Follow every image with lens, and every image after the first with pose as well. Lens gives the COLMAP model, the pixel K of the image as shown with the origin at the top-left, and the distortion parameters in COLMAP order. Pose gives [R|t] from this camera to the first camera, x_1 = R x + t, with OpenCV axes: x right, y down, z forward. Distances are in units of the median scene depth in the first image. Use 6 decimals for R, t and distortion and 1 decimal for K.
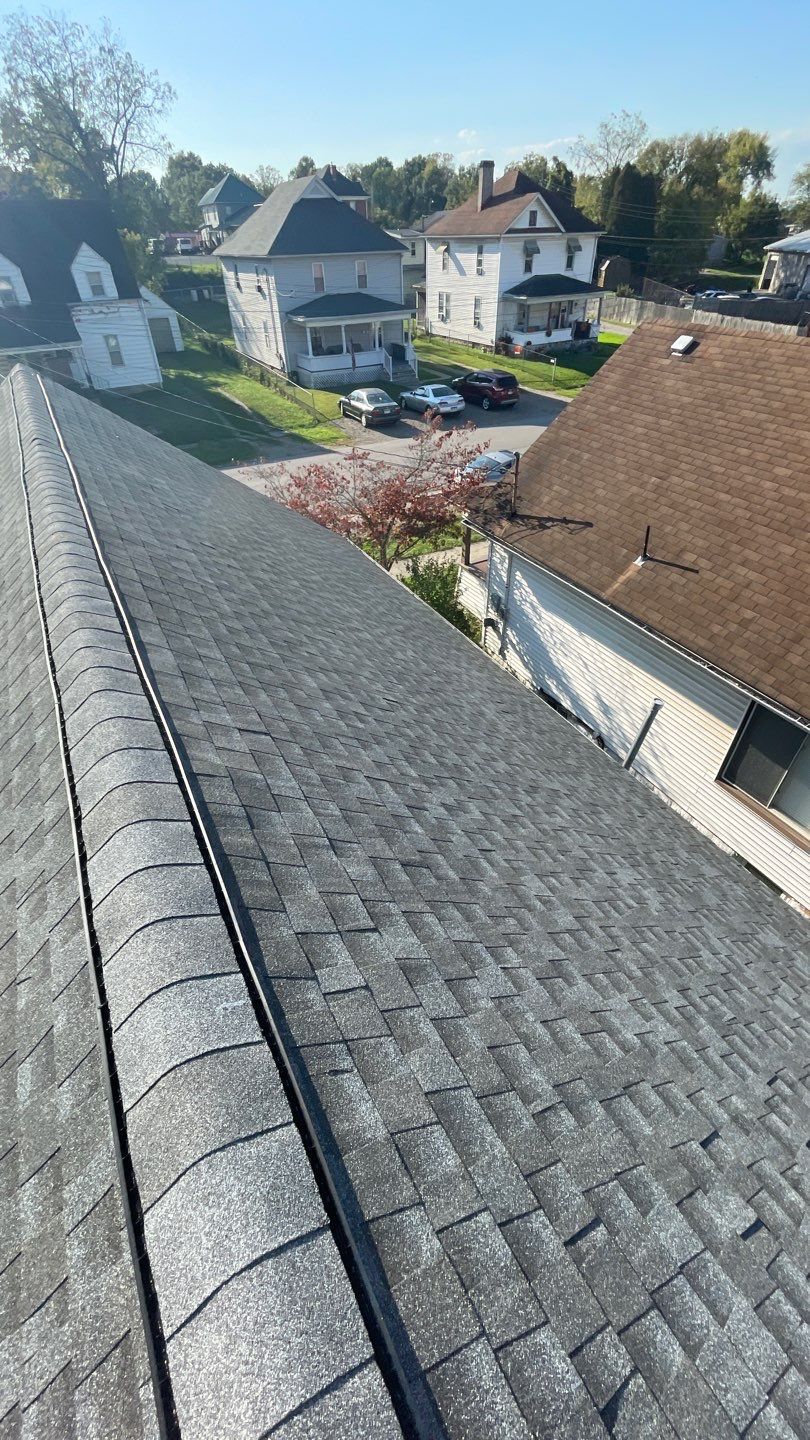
lens RADIAL K [[571.5, 0, 394.7], [0, 571.5, 721.8], [0, 0, 1]] dist [-0.003687, 0.000150]
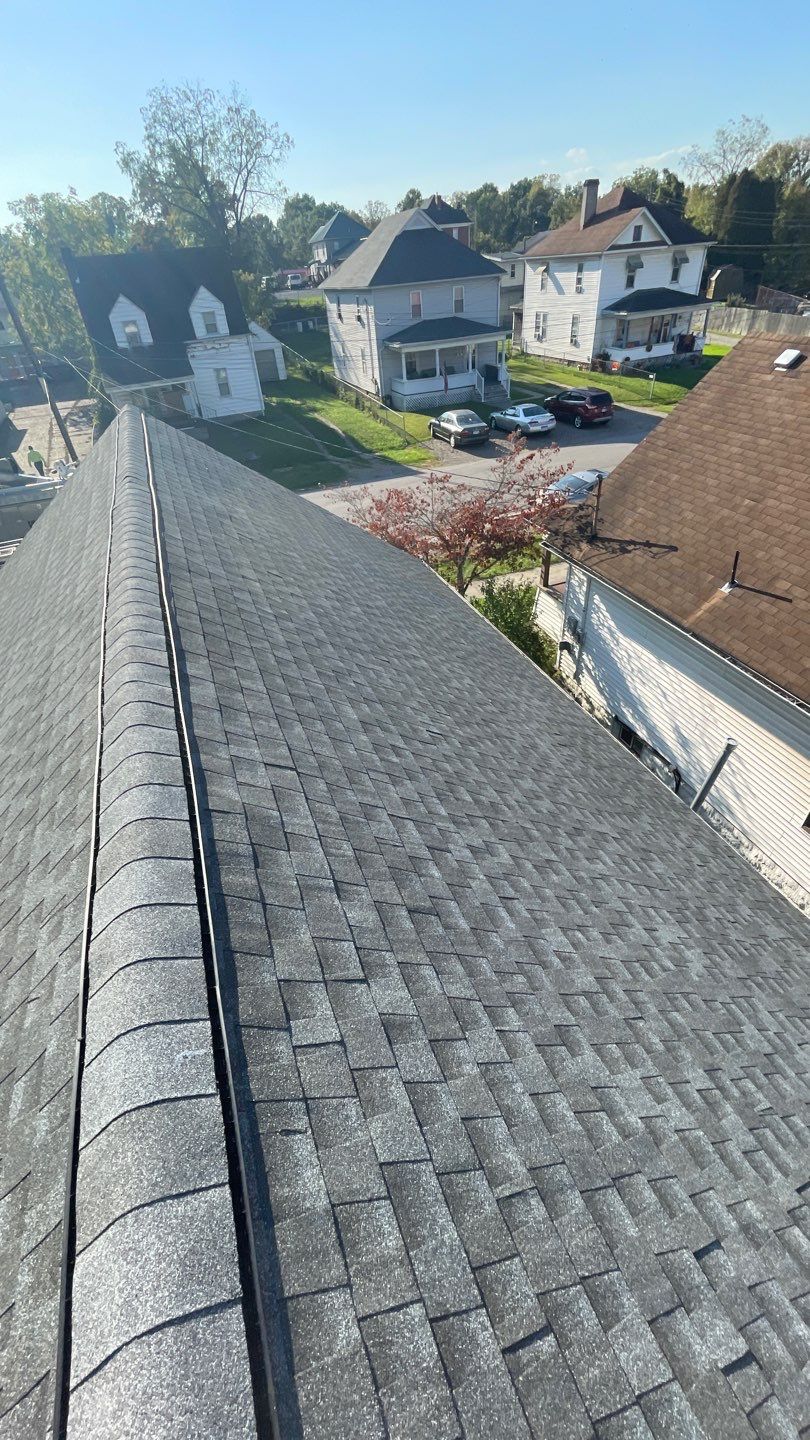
lens RADIAL K [[567.9, 0, 396.4], [0, 567.9, 722.1], [0, 0, 1]] dist [-0.002737, -0.000271]
pose [[0.990582, 0.044771, -0.129393, 0.098178], [-0.048242, 0.998552, -0.023816, -0.051873], [0.128139, 0.029834, 0.991307, 0.003413]]
